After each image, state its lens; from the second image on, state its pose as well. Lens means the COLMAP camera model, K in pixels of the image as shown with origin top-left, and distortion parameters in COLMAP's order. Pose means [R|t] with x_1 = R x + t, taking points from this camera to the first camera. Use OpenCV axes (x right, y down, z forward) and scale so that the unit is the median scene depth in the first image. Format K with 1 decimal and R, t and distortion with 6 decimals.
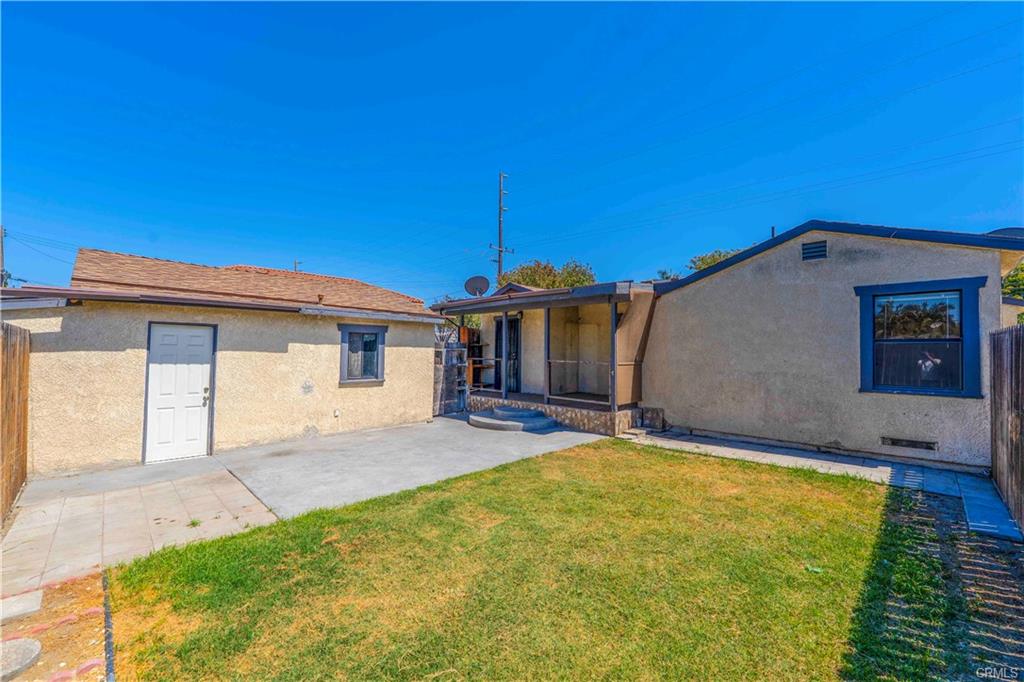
lens RADIAL K [[419.1, 0, 506.4], [0, 419.1, 338.1], [0, 0, 1]] dist [0.001547, -0.001513]
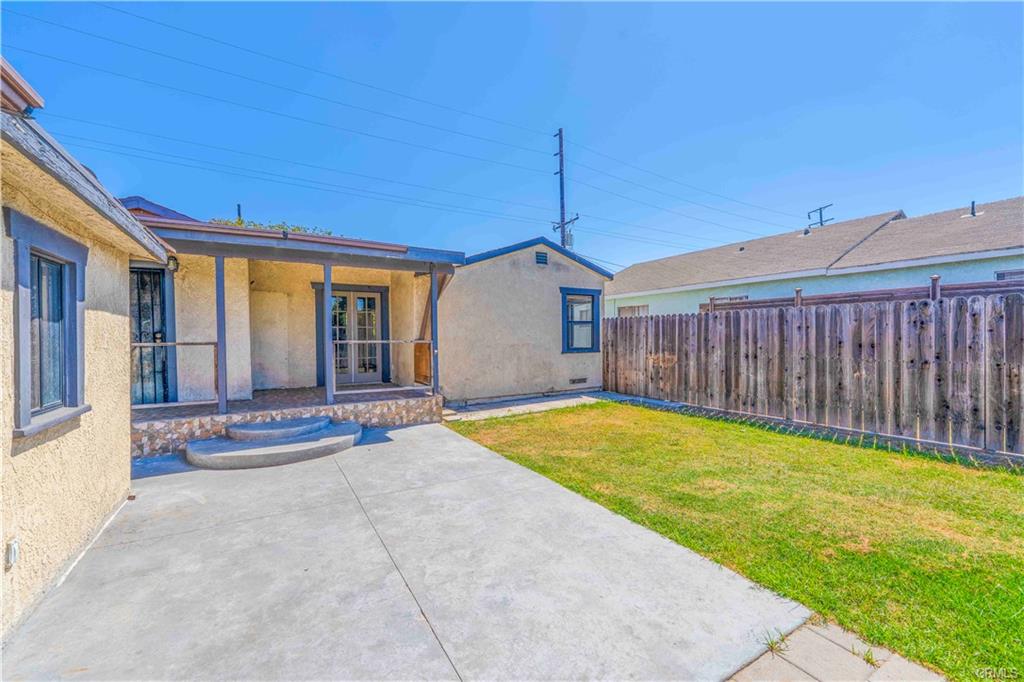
lens RADIAL K [[419.1, 0, 514.4], [0, 419.1, 338.0], [0, 0, 1]] dist [0.001547, -0.001513]
pose [[0.226797, -0.012902, 0.973857, -0.616755], [-0.019329, 0.999656, 0.017745, 0.036901], [-0.973750, -0.022849, 0.226470, 0.676717]]
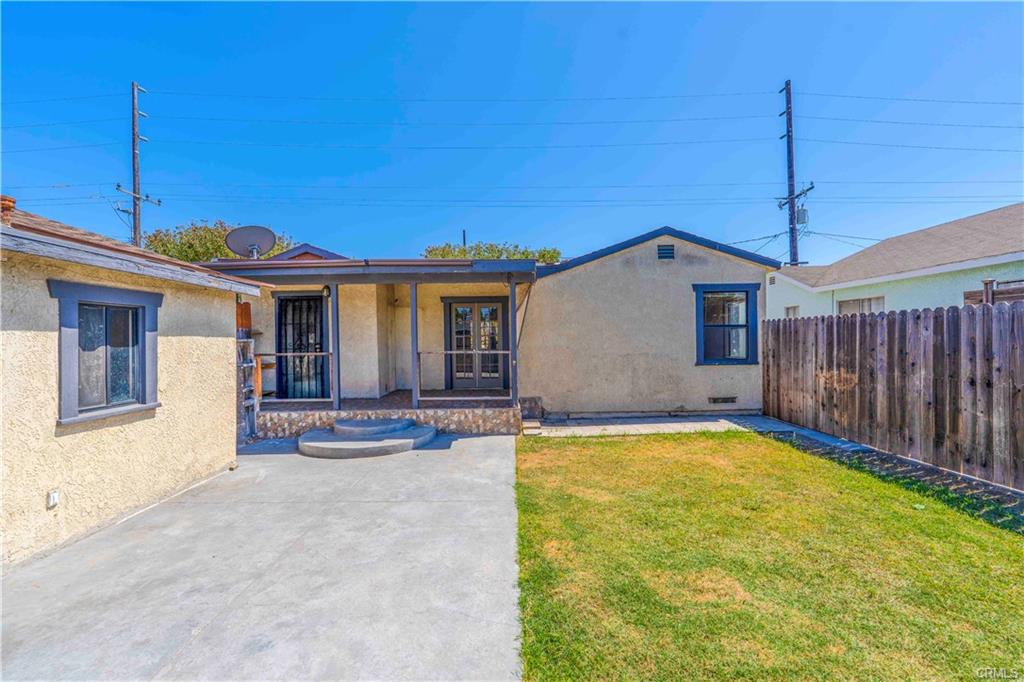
lens RADIAL K [[419.1, 0, 510.9], [0, 419.1, 337.9], [0, 0, 1]] dist [0.001547, -0.001513]
pose [[0.697169, -0.014299, 0.716764, -0.404579], [-0.002454, 0.999748, 0.022331, 0.012674], [-0.716902, -0.017327, 0.696958, 0.419948]]
